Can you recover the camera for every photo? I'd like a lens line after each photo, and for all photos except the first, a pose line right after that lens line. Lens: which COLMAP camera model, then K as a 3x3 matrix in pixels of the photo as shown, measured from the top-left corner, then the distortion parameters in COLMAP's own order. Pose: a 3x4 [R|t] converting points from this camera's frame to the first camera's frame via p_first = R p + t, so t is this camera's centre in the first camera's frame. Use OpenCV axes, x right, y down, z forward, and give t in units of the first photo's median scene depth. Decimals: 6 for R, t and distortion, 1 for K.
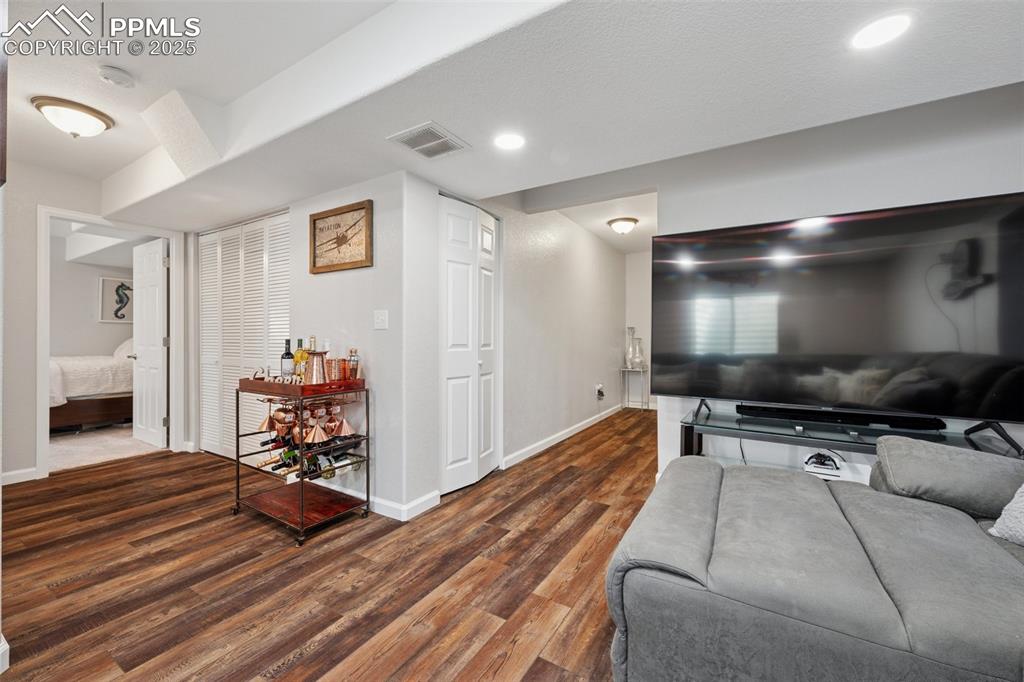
lens RADIAL K [[406.3, 0, 512.1], [0, 406.3, 339.7], [0, 0, 1]] dist [-0.001517, -0.000059]
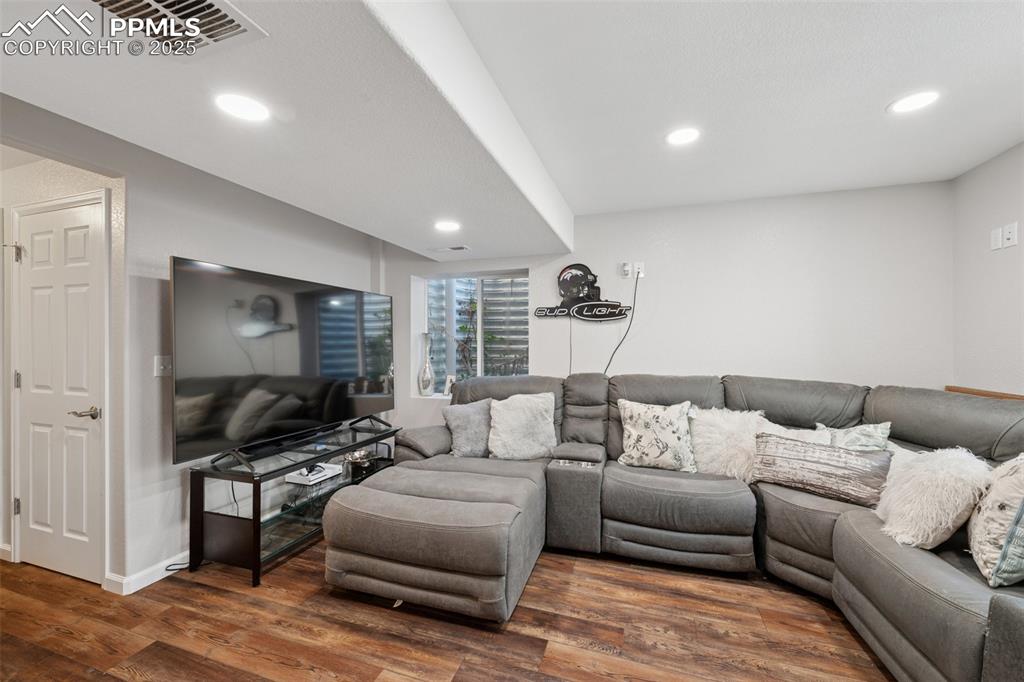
lens RADIAL K [[406.3, 0, 508.7], [0, 406.3, 342.7], [0, 0, 1]] dist [-0.001517, -0.000059]
pose [[-0.248308, 0.001782, 0.968680, -0.657257], [0.003900, 0.999992, -0.000840, -0.106611], [-0.968673, 0.003570, -0.248313, 0.685777]]
